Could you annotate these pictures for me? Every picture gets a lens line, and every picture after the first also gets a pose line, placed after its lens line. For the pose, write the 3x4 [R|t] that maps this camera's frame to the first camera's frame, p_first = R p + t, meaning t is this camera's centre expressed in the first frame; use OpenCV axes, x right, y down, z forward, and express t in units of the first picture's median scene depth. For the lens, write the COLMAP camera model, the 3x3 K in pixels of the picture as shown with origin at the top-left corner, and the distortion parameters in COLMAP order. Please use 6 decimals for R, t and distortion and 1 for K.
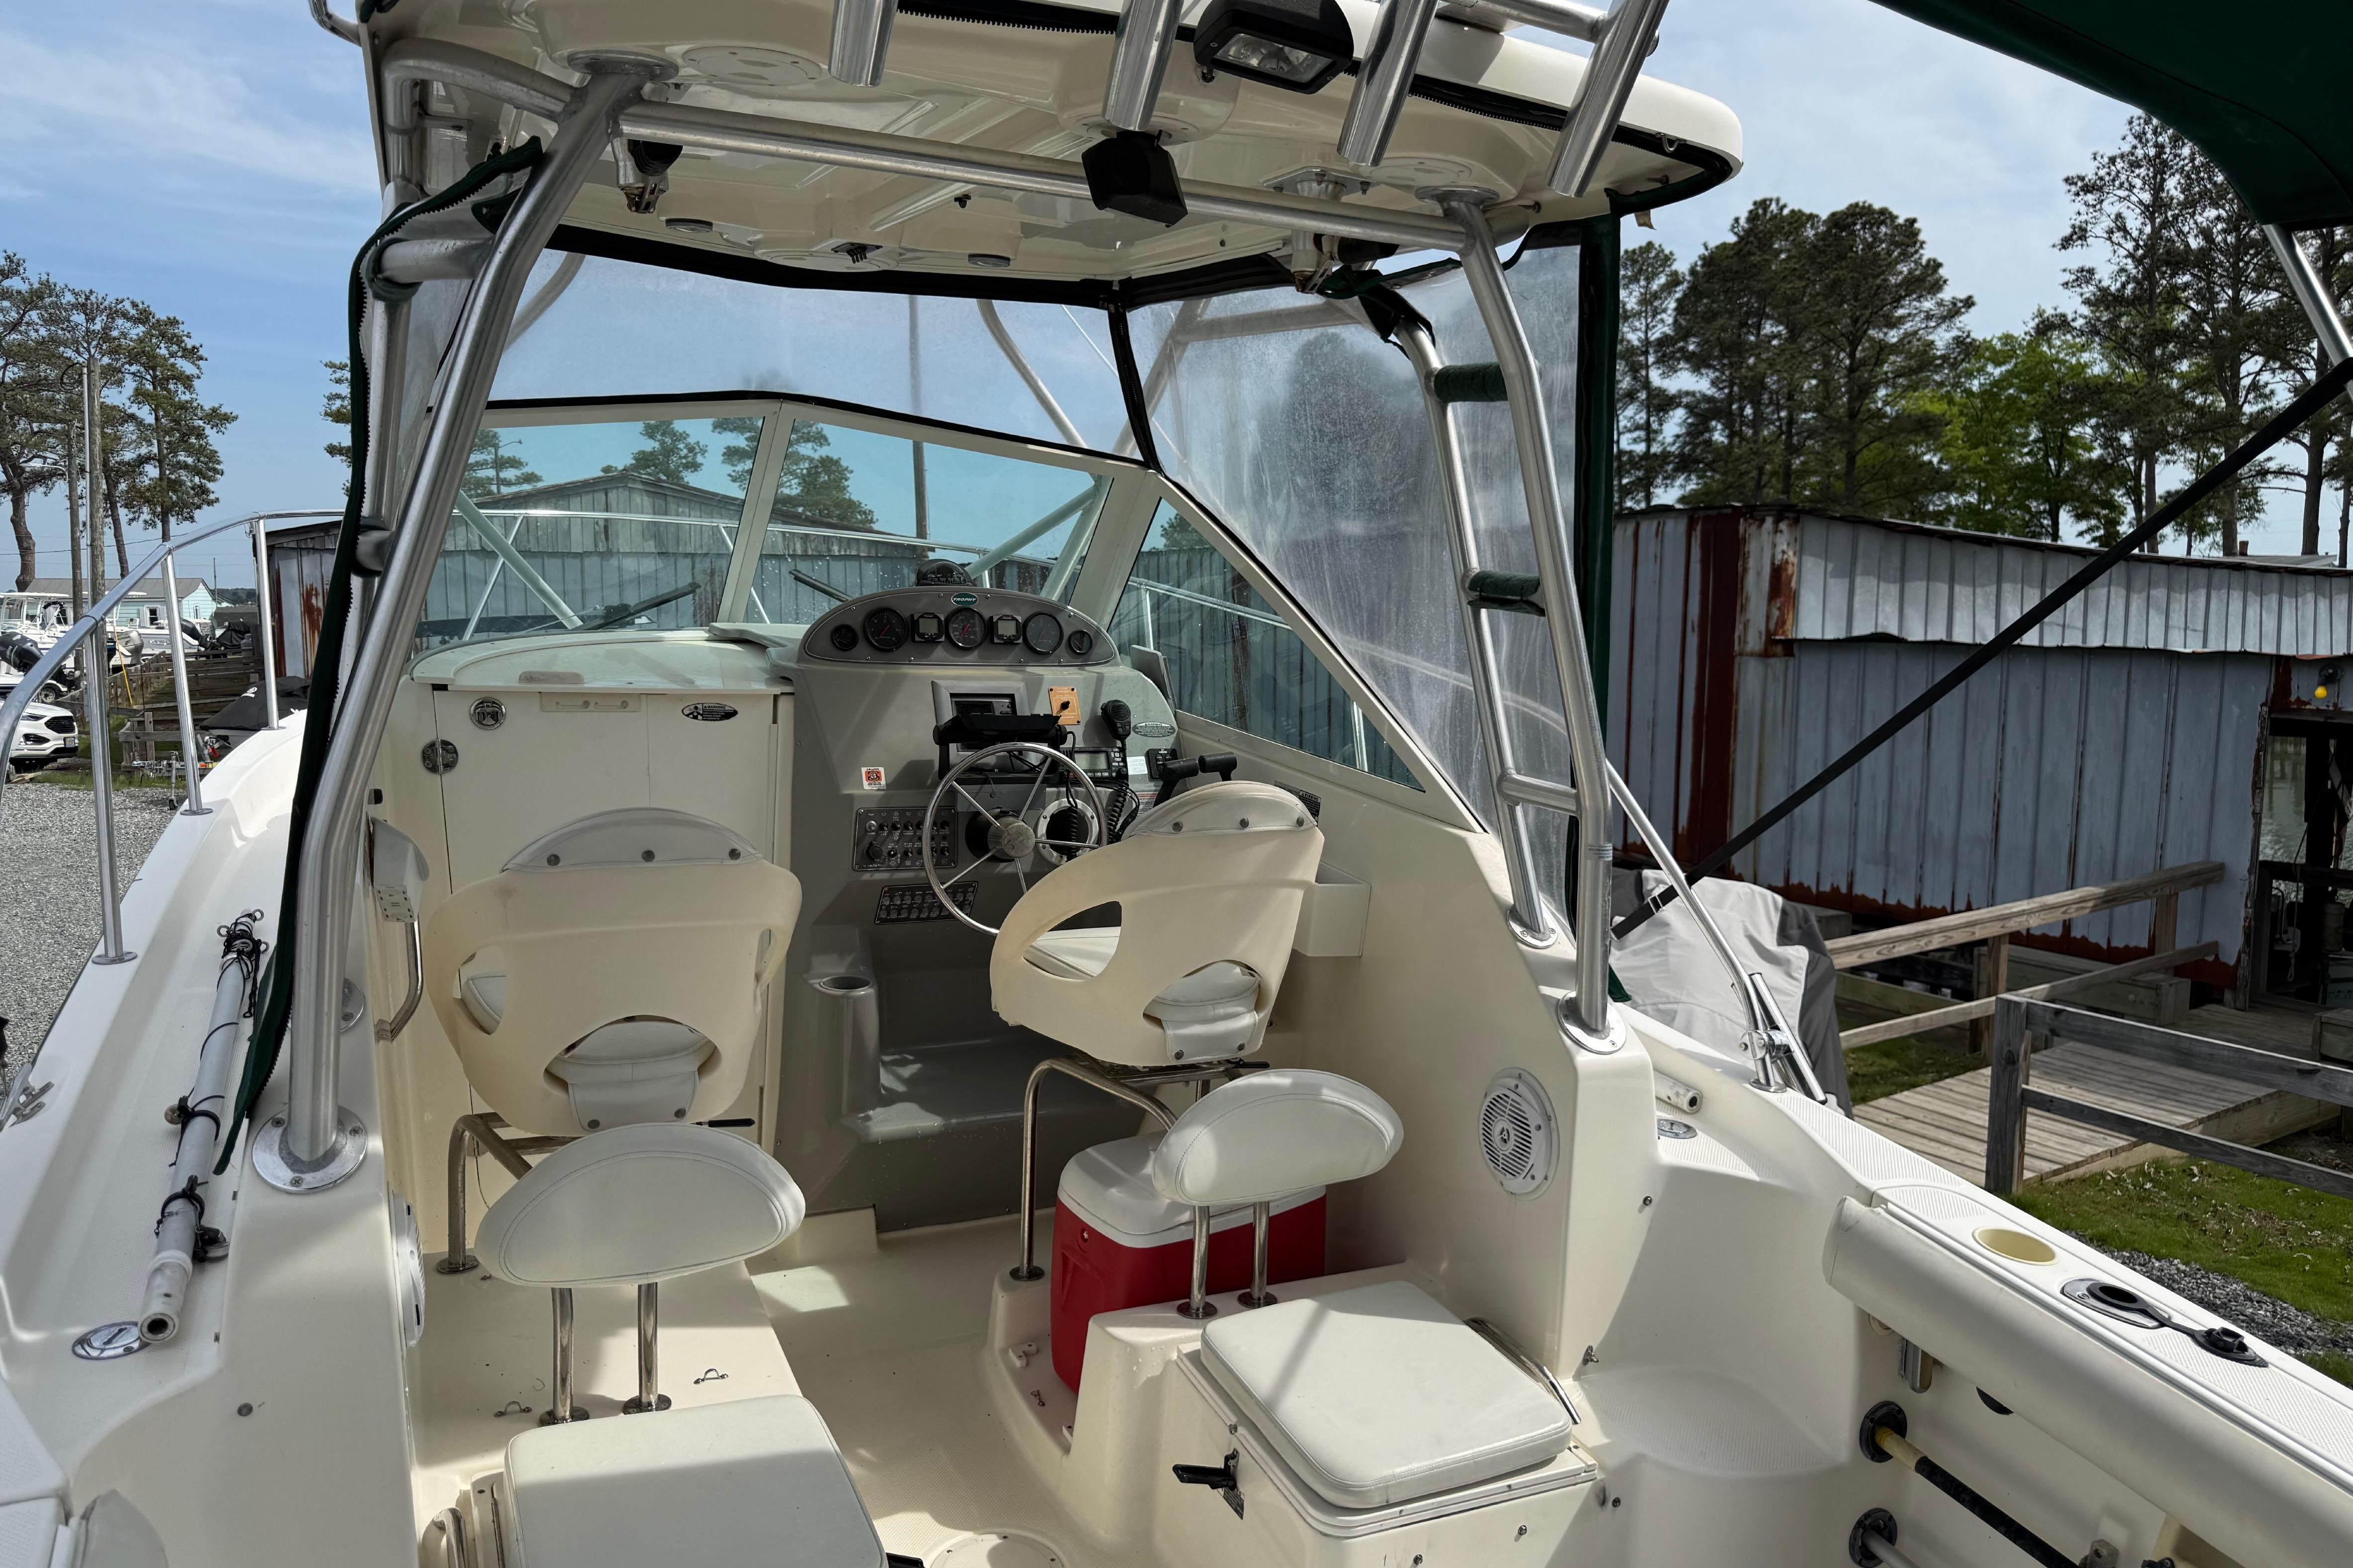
lens RADIAL K [[1792.2, 0, 1176.5], [0, 1792.2, 784.0], [0, 0, 1]] dist [0.185294, -0.251739]
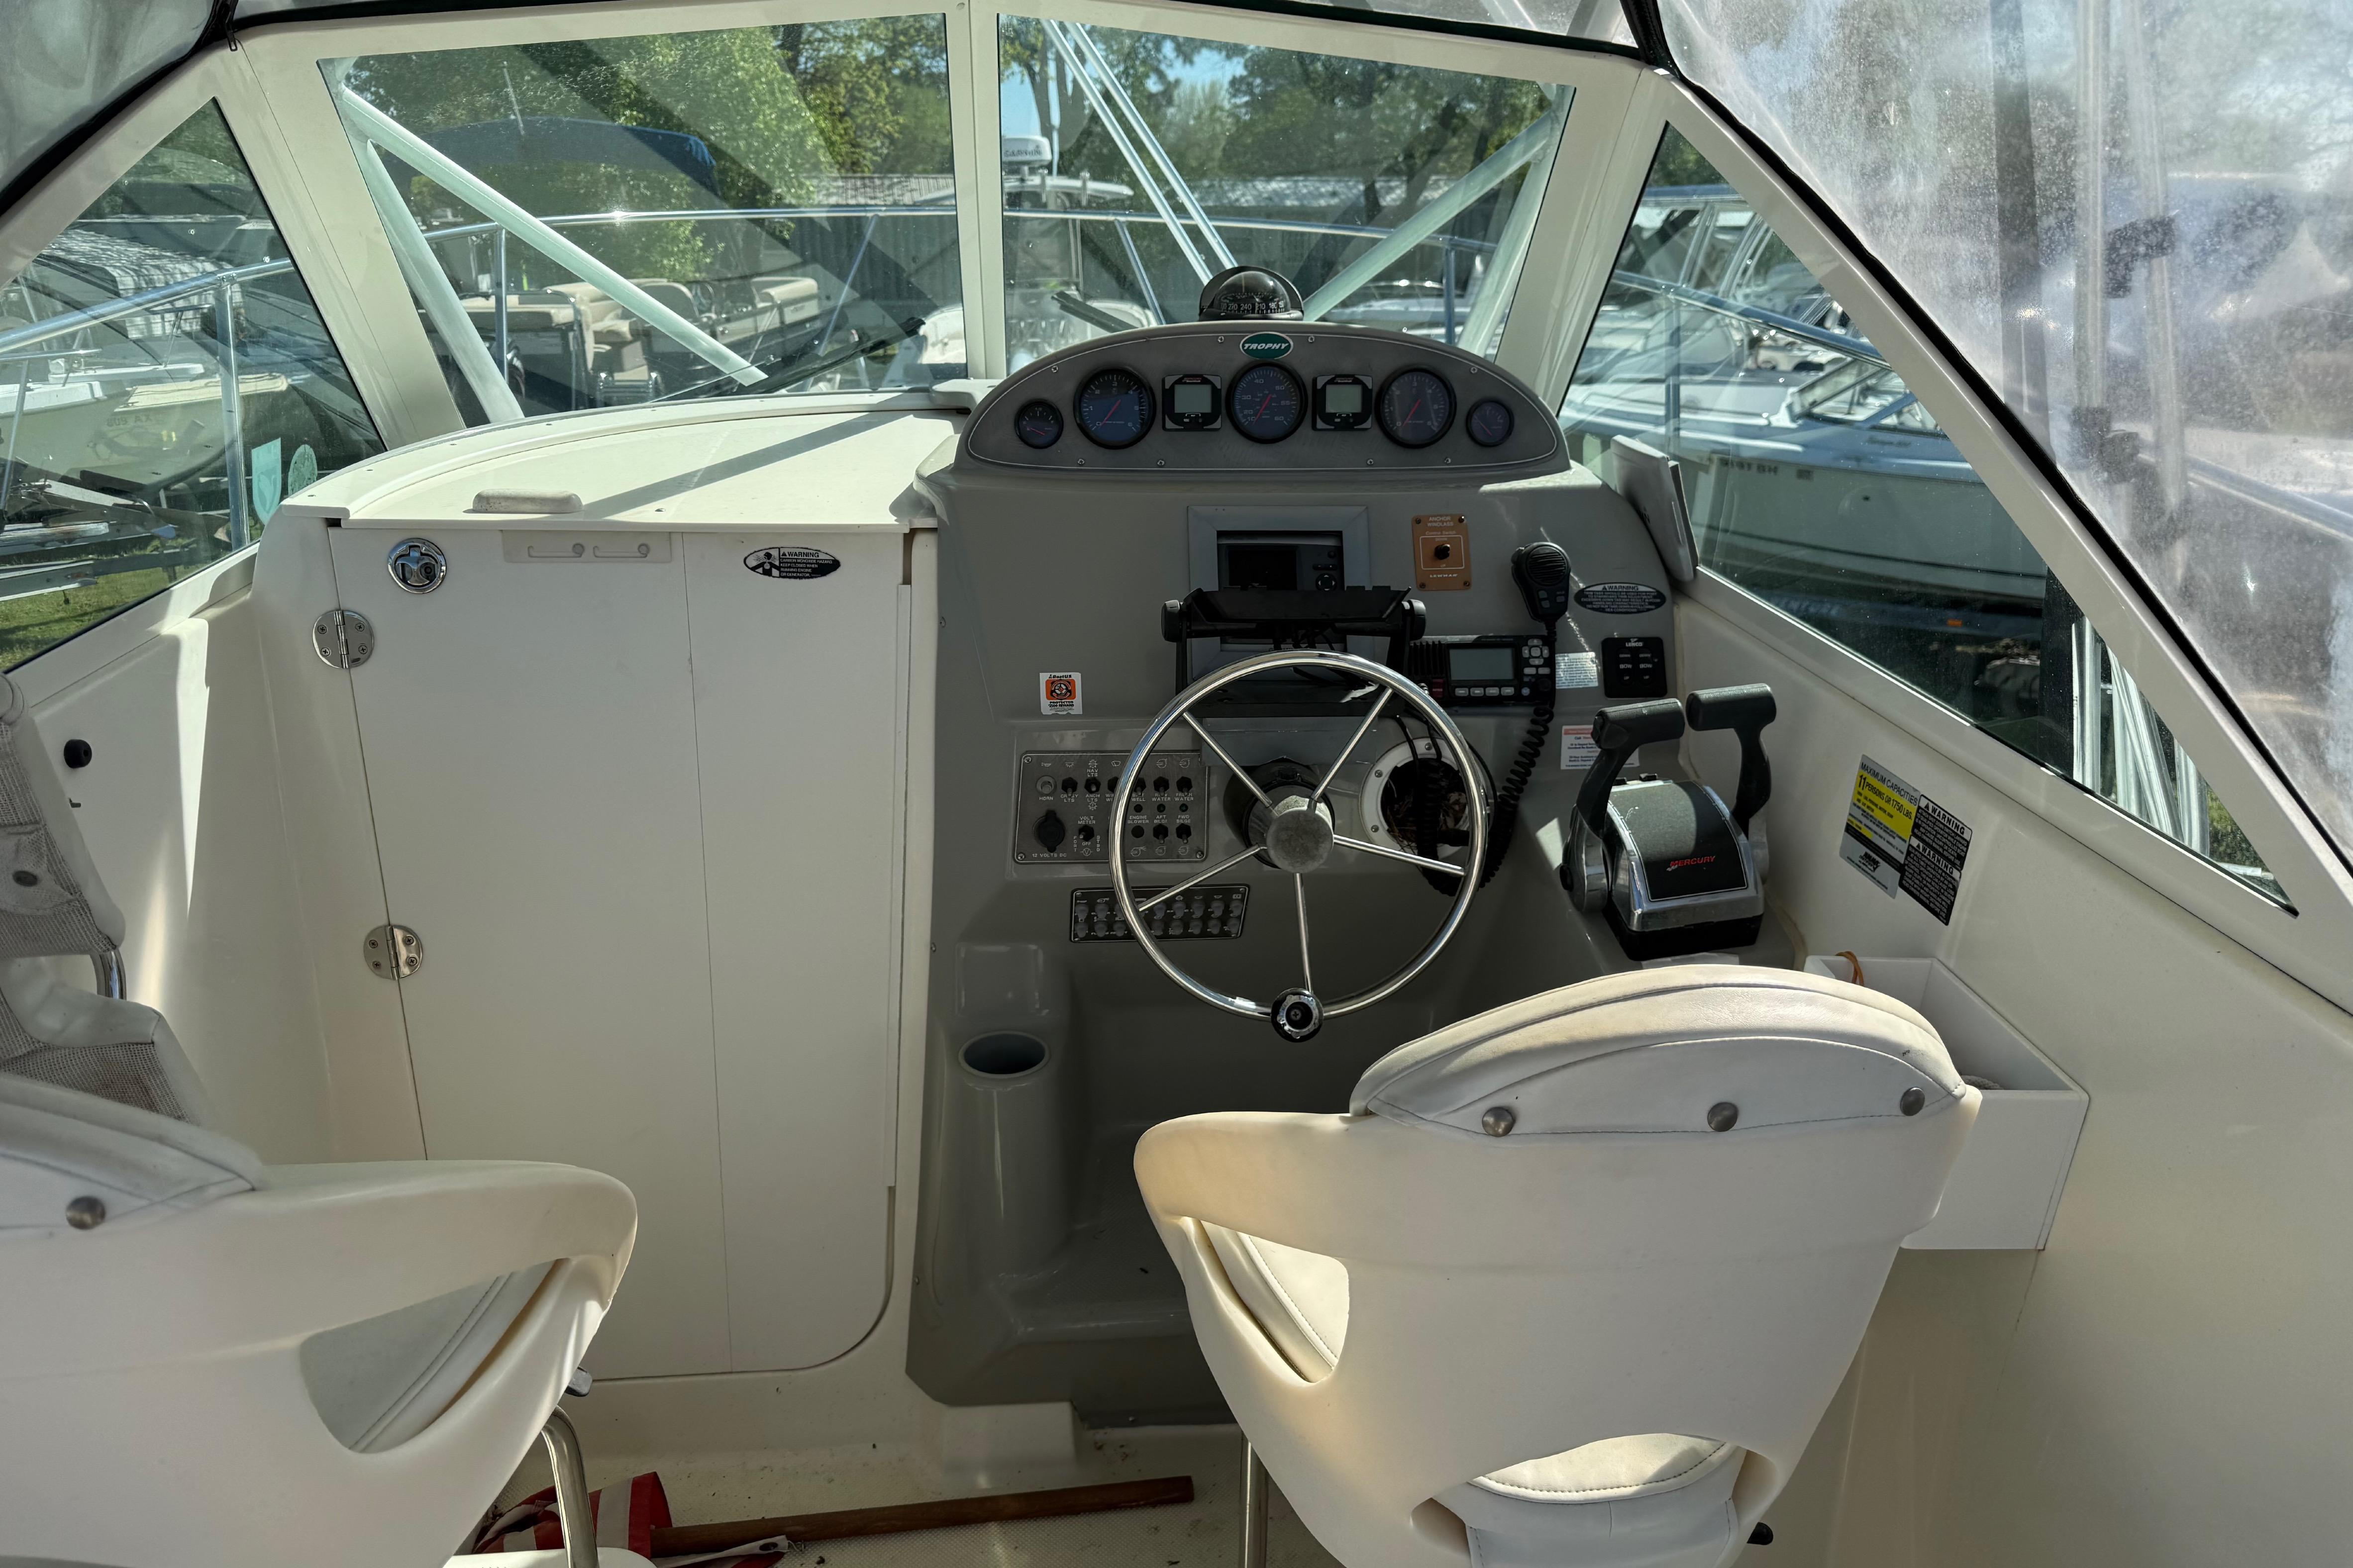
lens RADIAL K [[1792.2, 0, 1176.5], [0, 1792.2, 784.0], [0, 0, 1]] dist [0.185294, -0.251739]
pose [[0.936566, 0.077528, -0.341810, 0.051628], [-0.016653, 0.983971, 0.177550, -0.070936], [0.350096, -0.160595, 0.922844, 0.485877]]
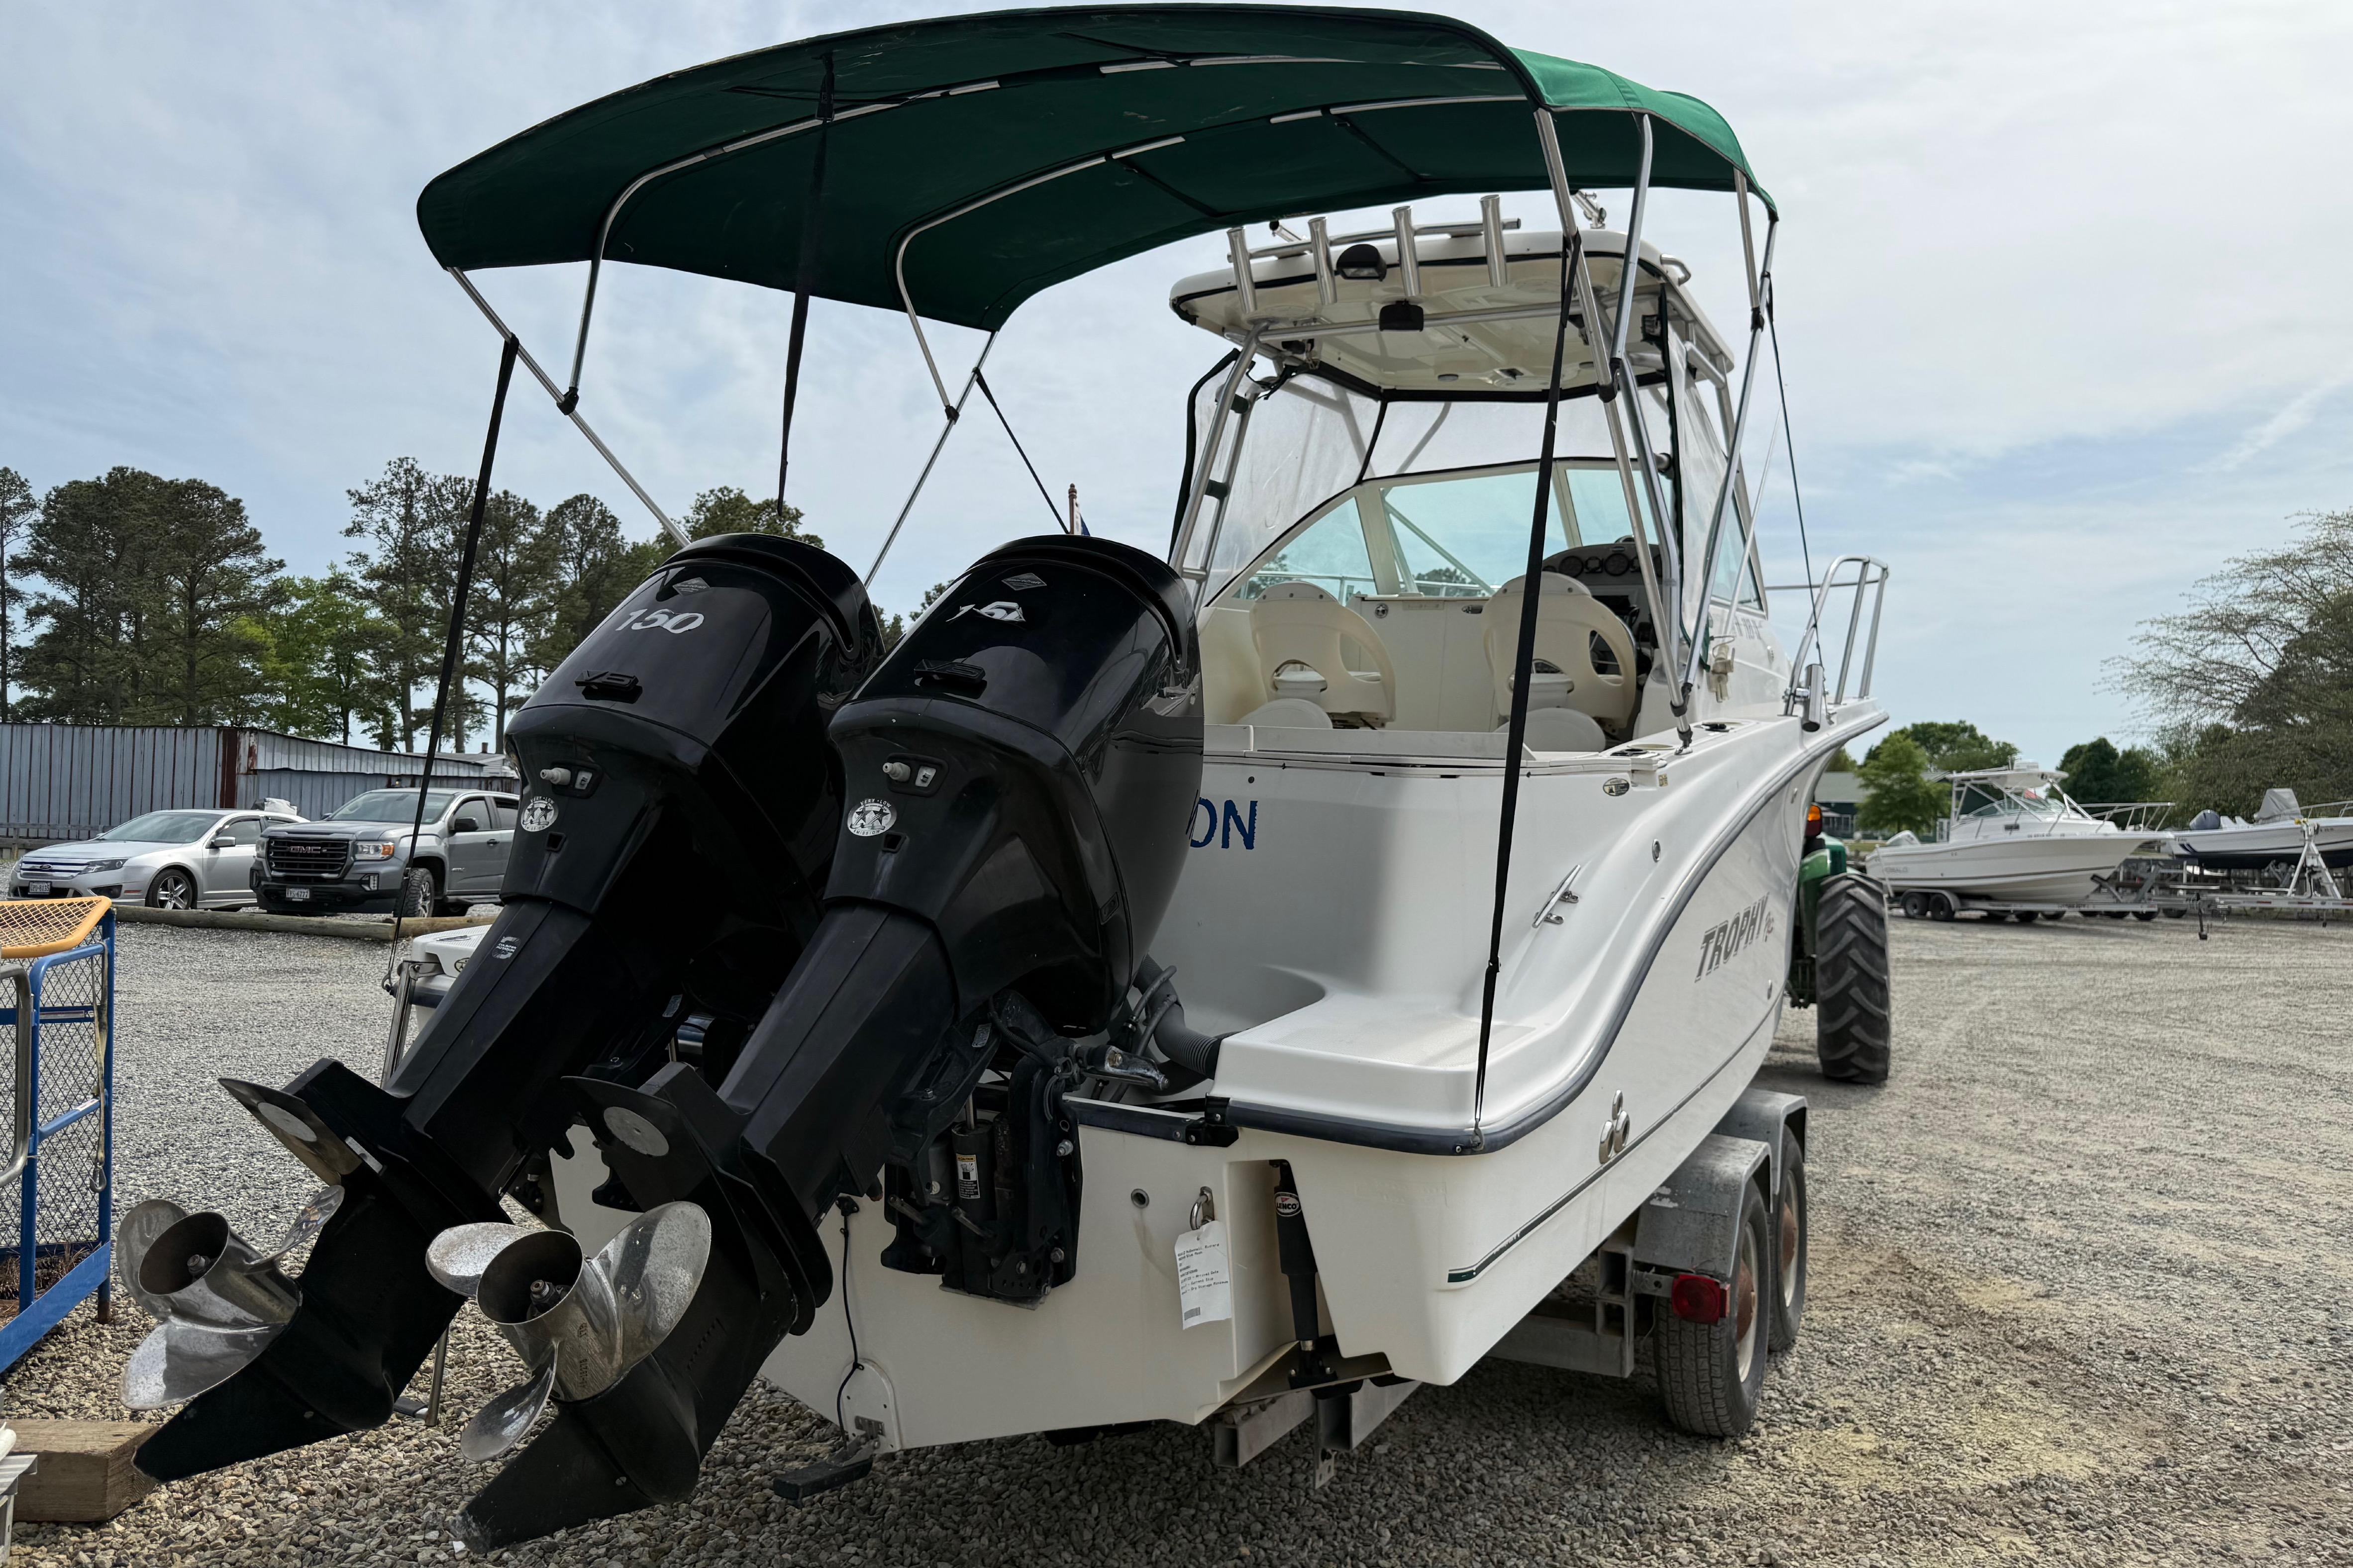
lens RADIAL K [[1680.5, 0, 1178.6], [0, 1680.5, 775.5], [0, 0, 1]] dist [0.010264, -0.006220]
pose [[0.621809, 0.032862, 0.782479, -0.604718], [0.050149, 0.995398, -0.081656, 0.157984], [-0.781562, 0.090015, 0.617299, -1.301684]]
